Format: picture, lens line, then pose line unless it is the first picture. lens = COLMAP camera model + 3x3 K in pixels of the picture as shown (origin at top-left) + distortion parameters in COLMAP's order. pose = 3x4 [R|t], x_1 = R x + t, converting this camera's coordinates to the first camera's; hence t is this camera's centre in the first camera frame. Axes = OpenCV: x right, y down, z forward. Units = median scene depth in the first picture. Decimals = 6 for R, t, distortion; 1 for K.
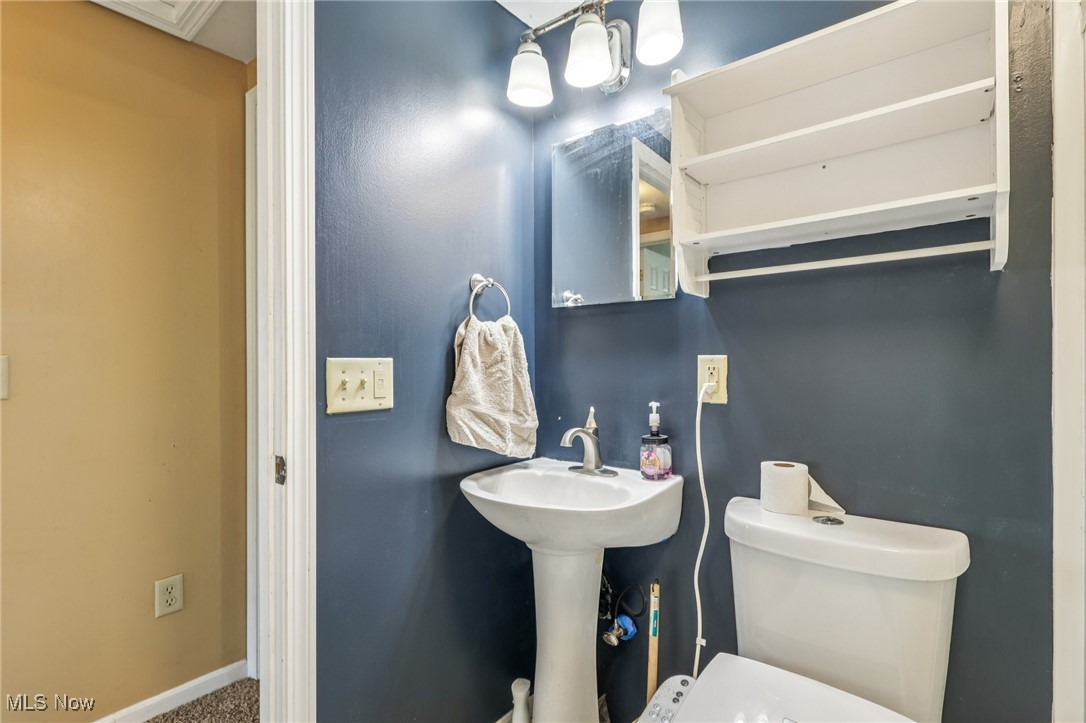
lens RADIAL K [[515.0, 0, 541.5], [0, 515.0, 364.4], [0, 0, 1]] dist [0.003392, 0.000417]
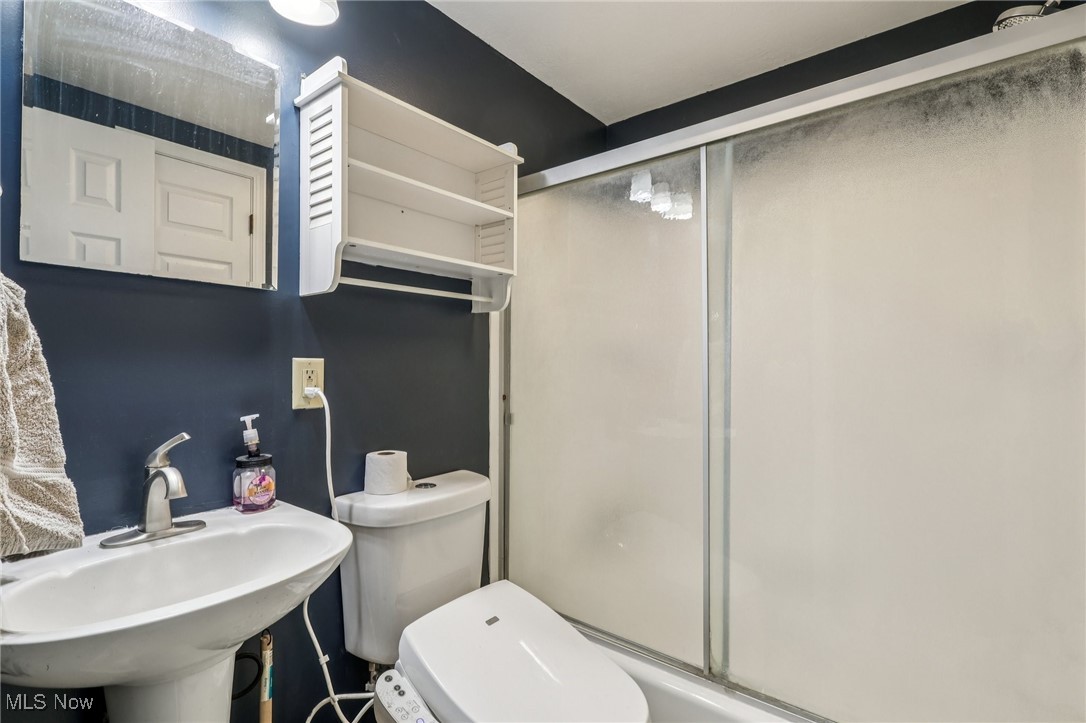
lens RADIAL K [[515.0, 0, 541.5], [0, 515.0, 361.4], [0, 0, 1]] dist [0.003392, 0.000417]
pose [[-0.014791, 0.008635, 0.999853, -0.609346], [0.002414, 0.999960, -0.008600, -0.002605], [-0.999888, 0.002286, -0.014812, 0.572252]]
